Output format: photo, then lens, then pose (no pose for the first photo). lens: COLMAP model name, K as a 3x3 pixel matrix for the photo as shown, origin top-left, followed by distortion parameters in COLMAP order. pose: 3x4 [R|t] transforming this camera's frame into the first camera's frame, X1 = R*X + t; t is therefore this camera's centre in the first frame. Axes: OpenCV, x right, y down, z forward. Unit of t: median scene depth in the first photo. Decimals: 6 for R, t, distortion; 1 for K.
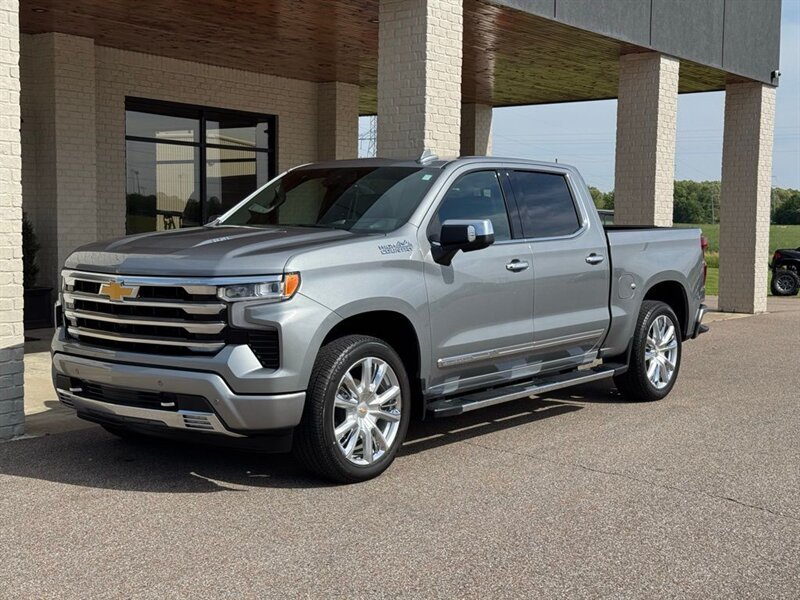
lens RADIAL K [[1120.8, 0, 400.8], [0, 1120.8, 297.1], [0, 0, 1]] dist [0.136539, 0.000000]
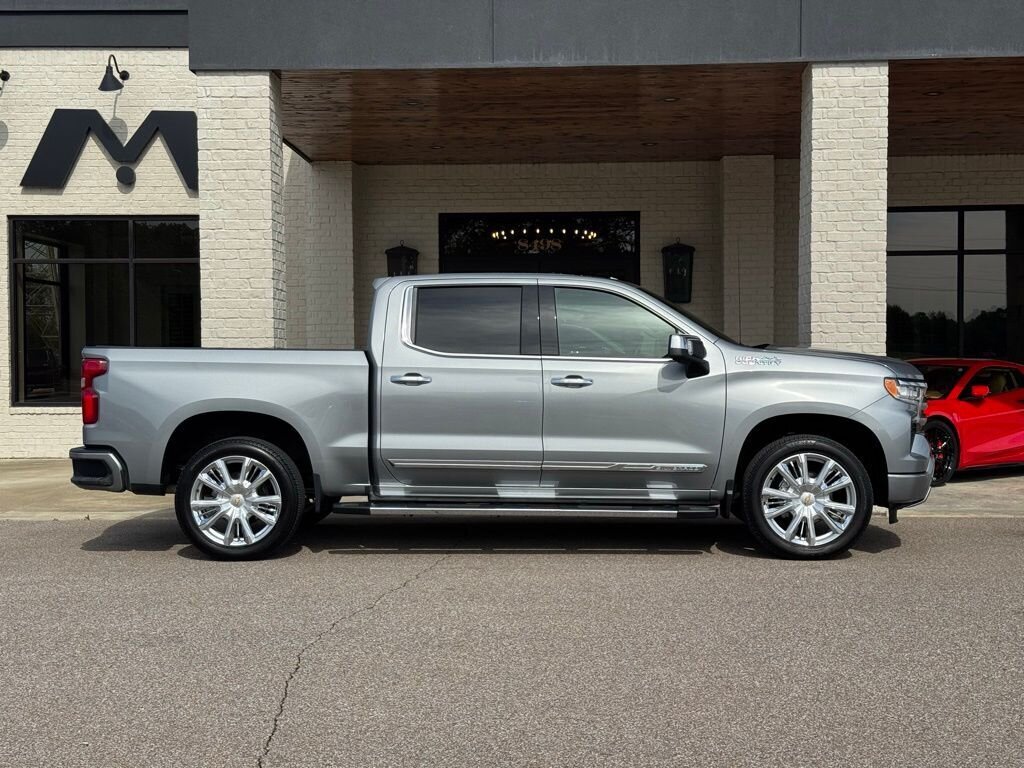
lens RADIAL K [[1434.7, 0, 509.9], [0, 1434.7, 387.4], [0, 0, 1]] dist [0.136539, 0.000000]
pose [[0.571071, 0.003793, -0.820892, 0.786108], [-0.040502, 0.998902, -0.023561, 0.003141], [0.819901, 0.046703, 0.570597, 0.197508]]
